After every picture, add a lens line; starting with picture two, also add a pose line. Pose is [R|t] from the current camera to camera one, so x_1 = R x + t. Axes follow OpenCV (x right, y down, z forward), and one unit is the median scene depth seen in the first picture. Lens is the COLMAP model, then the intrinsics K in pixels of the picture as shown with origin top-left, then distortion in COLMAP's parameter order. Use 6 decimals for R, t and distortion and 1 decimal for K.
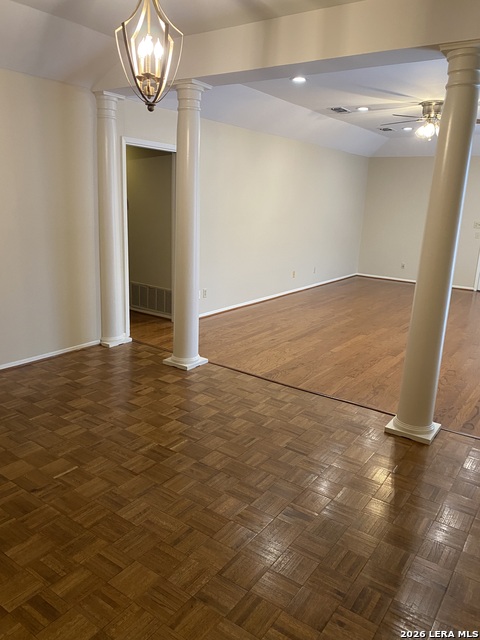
lens RADIAL K [[489.0, 0, 237.9], [0, 489.0, 323.3], [0, 0, 1]] dist [0.028898, -0.025524]
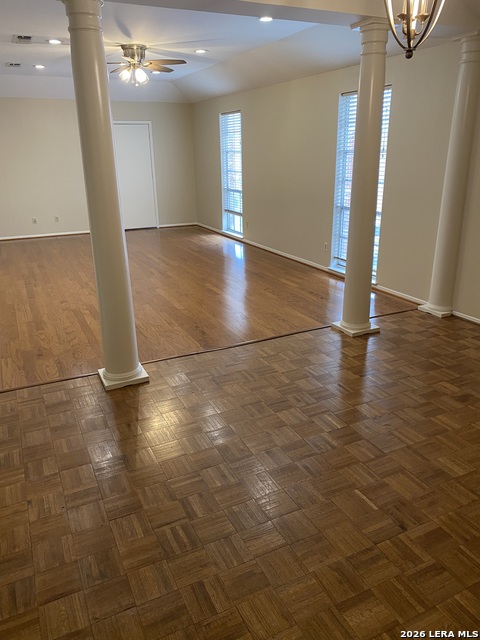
lens RADIAL K [[489.0, 0, 239.6], [0, 489.0, 316.6], [0, 0, 1]] dist [0.028898, -0.025524]
pose [[0.472527, -0.332192, 0.816313, -0.596177], [0.251406, 0.938565, 0.236414, -0.139109], [-0.844697, 0.093514, 0.527012, 0.412056]]
